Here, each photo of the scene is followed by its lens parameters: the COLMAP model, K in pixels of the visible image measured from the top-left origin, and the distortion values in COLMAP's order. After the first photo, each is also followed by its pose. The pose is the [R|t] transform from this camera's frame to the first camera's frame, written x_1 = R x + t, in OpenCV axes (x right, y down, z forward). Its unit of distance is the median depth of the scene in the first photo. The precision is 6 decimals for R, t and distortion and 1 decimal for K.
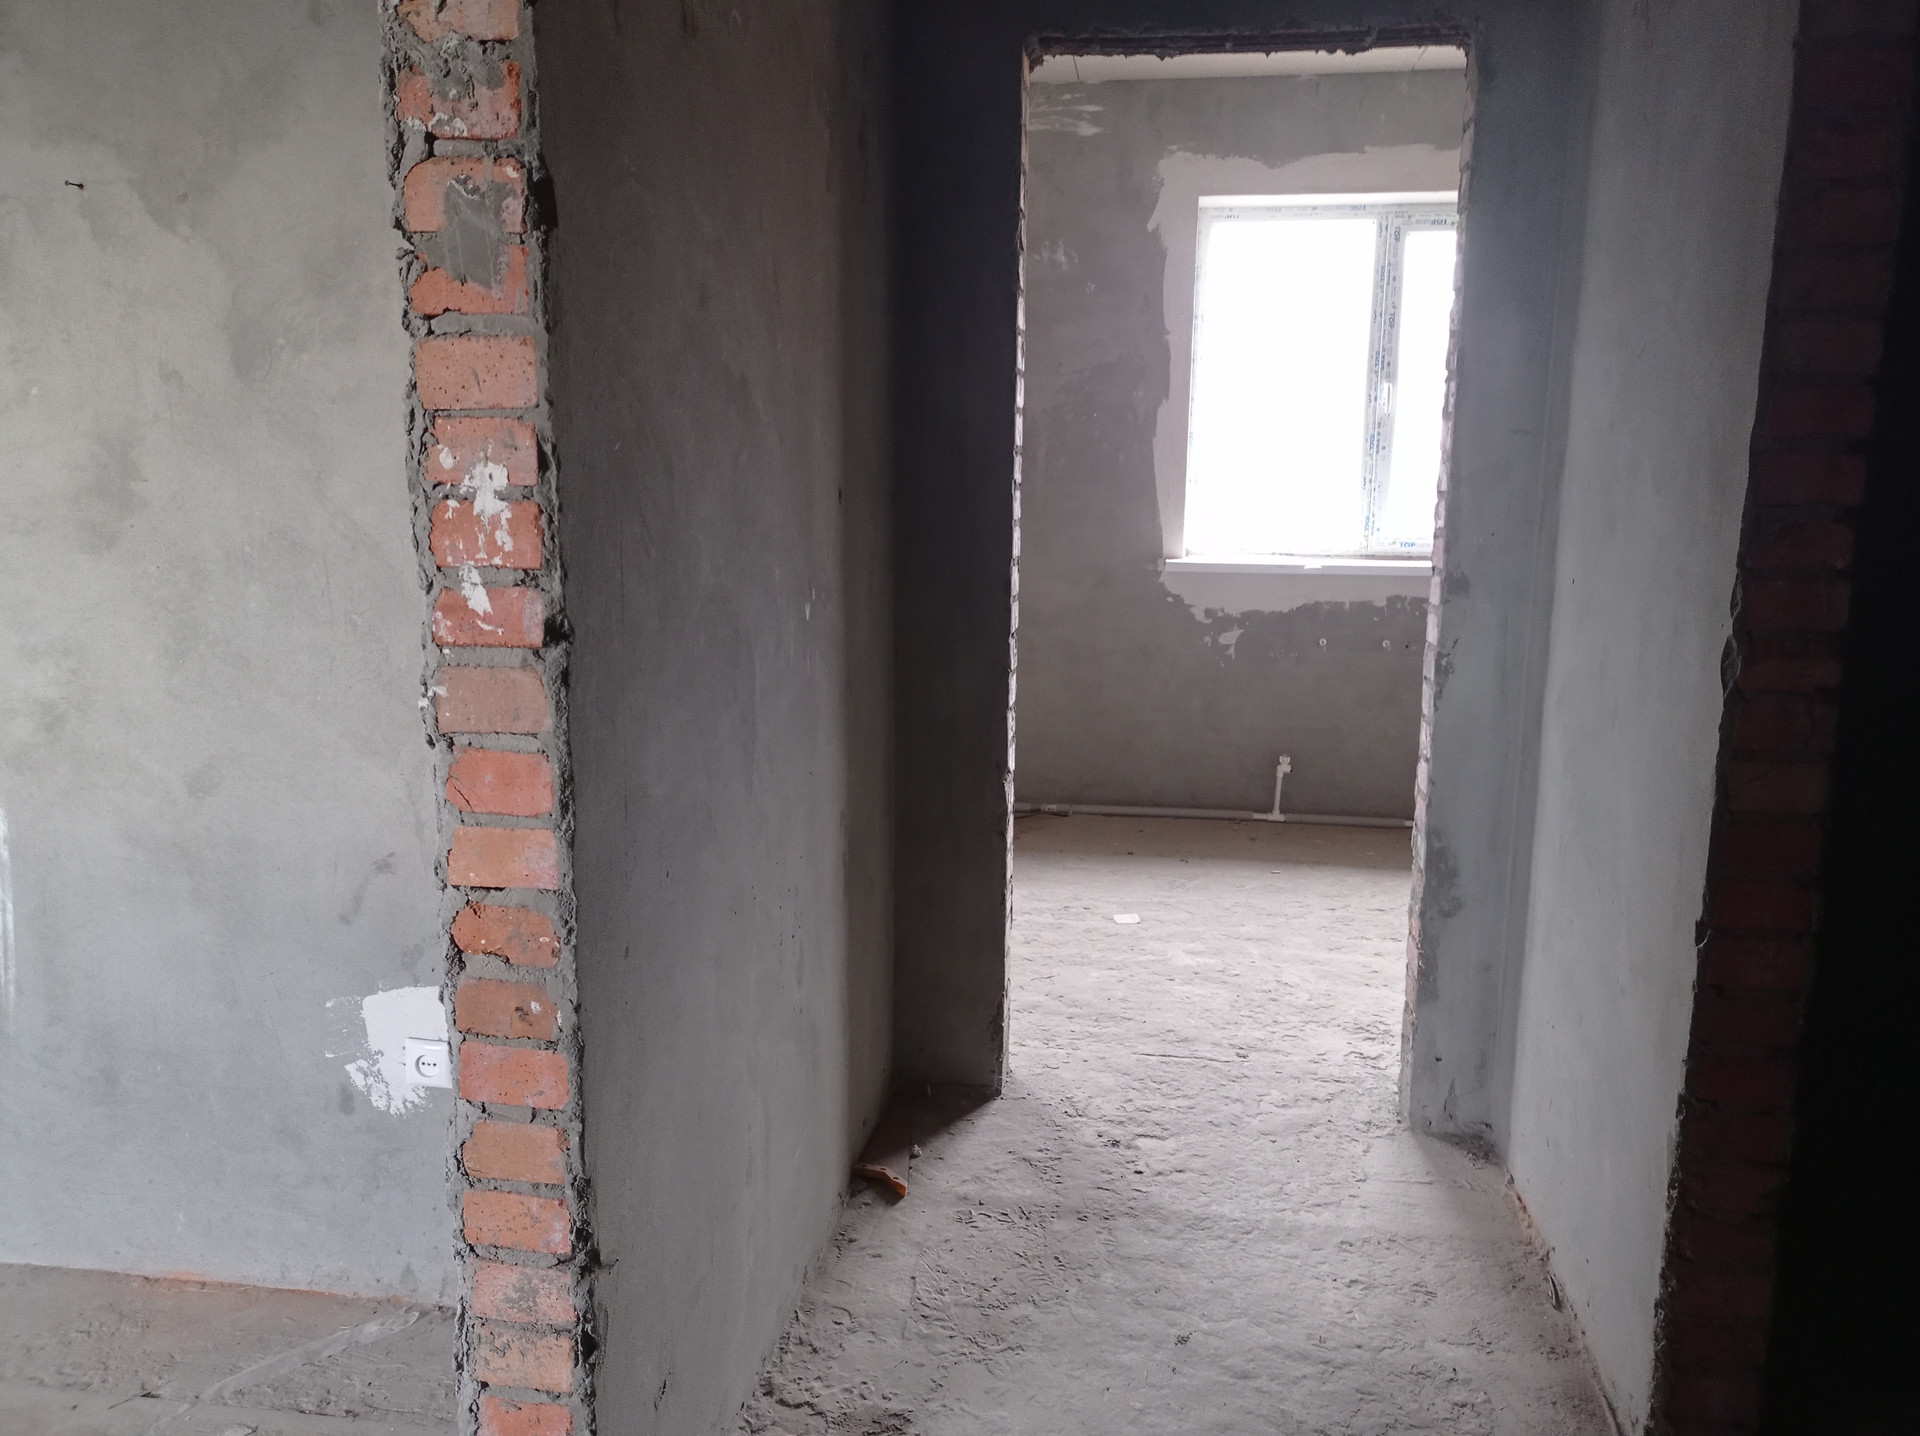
lens RADIAL K [[1389.8, 0, 960.0], [0, 1389.8, 718.0], [0, 0, 1]] dist [0.055055, -0.001091]
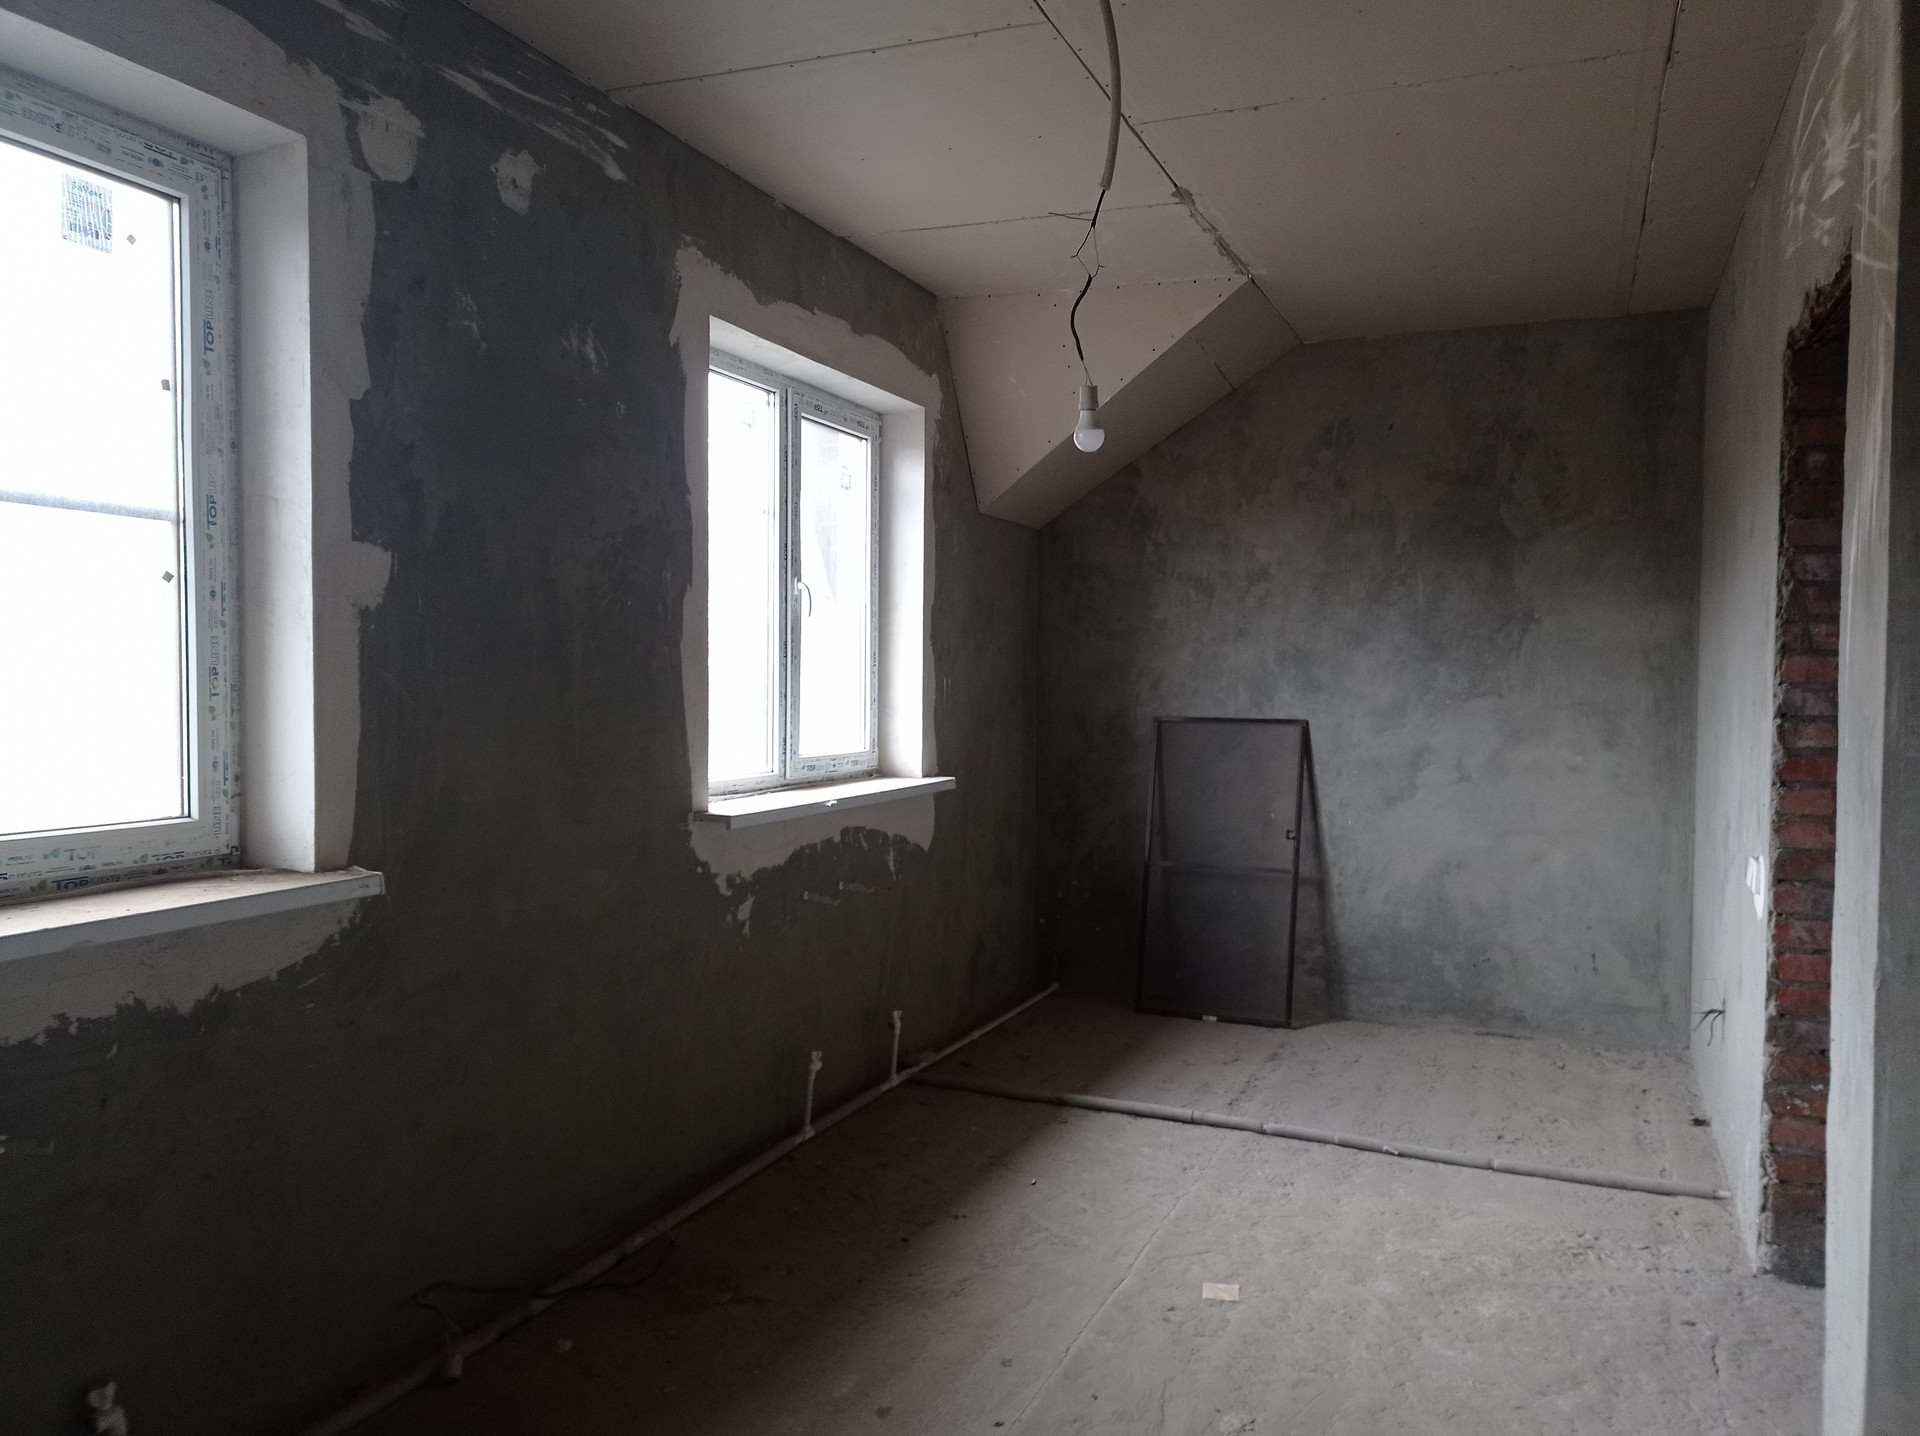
lens RADIAL K [[1438.1, 0, 960.0], [0, 1438.1, 718.0], [0, 0, 1]] dist [0.037480, -0.004553]
pose [[0.236882, -0.042035, 0.970629, -0.518614], [0.151464, 0.988446, 0.005842, -0.147780], [-0.959659, 0.145631, 0.240512, 0.711783]]
